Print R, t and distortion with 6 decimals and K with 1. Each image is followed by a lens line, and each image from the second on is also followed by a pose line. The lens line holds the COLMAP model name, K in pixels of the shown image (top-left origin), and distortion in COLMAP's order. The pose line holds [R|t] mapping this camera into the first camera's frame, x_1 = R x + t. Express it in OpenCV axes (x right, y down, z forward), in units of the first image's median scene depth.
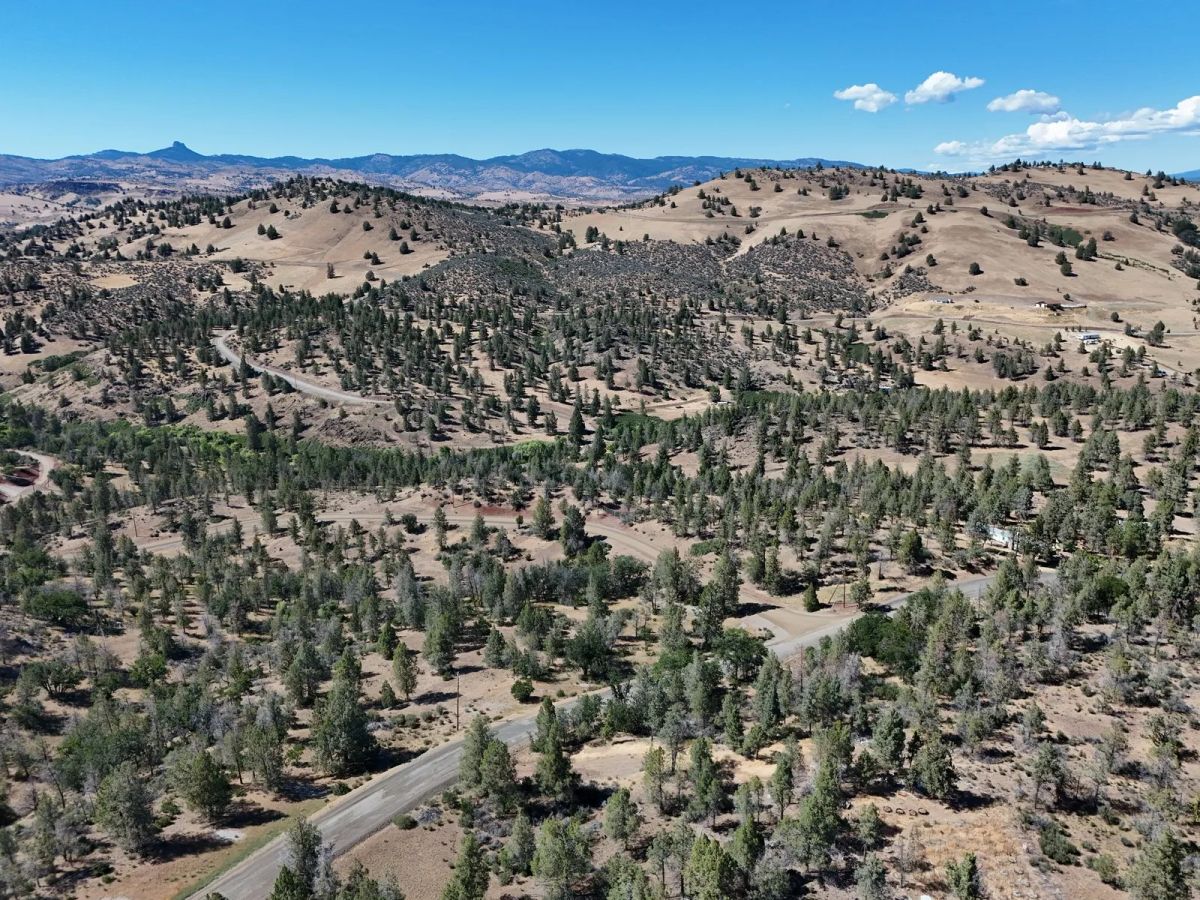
lens RADIAL K [[875.3, 0, 600.0], [0, 875.3, 450.0], [0, 0, 1]] dist [0.076933, -0.079842]
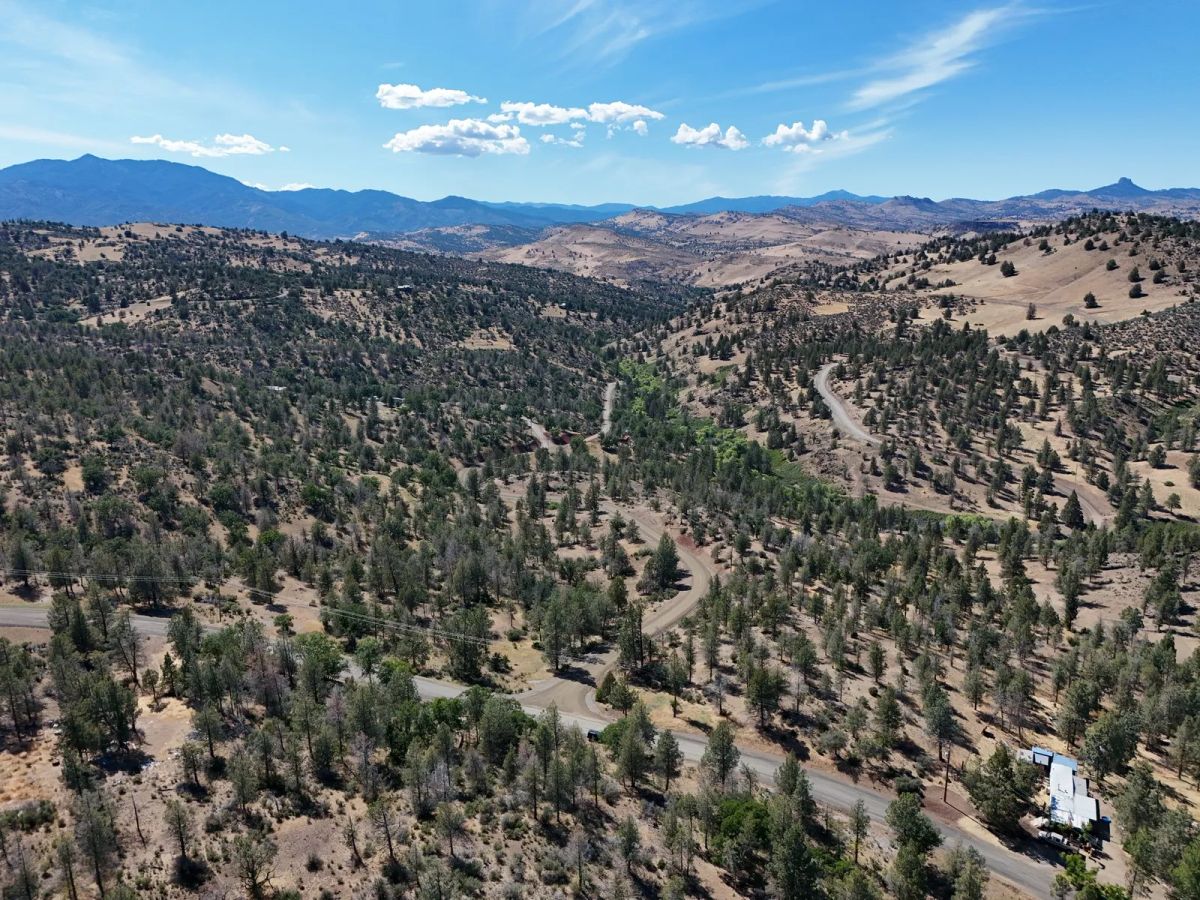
lens RADIAL K [[875.3, 0, 600.0], [0, 875.3, 450.0], [0, 0, 1]] dist [0.076933, -0.079842]
pose [[0.596515, 0.193415, -0.778948, 0.203724], [-0.223865, 0.972107, 0.069942, -0.028255], [0.770749, 0.132658, 0.623176, 0.100126]]
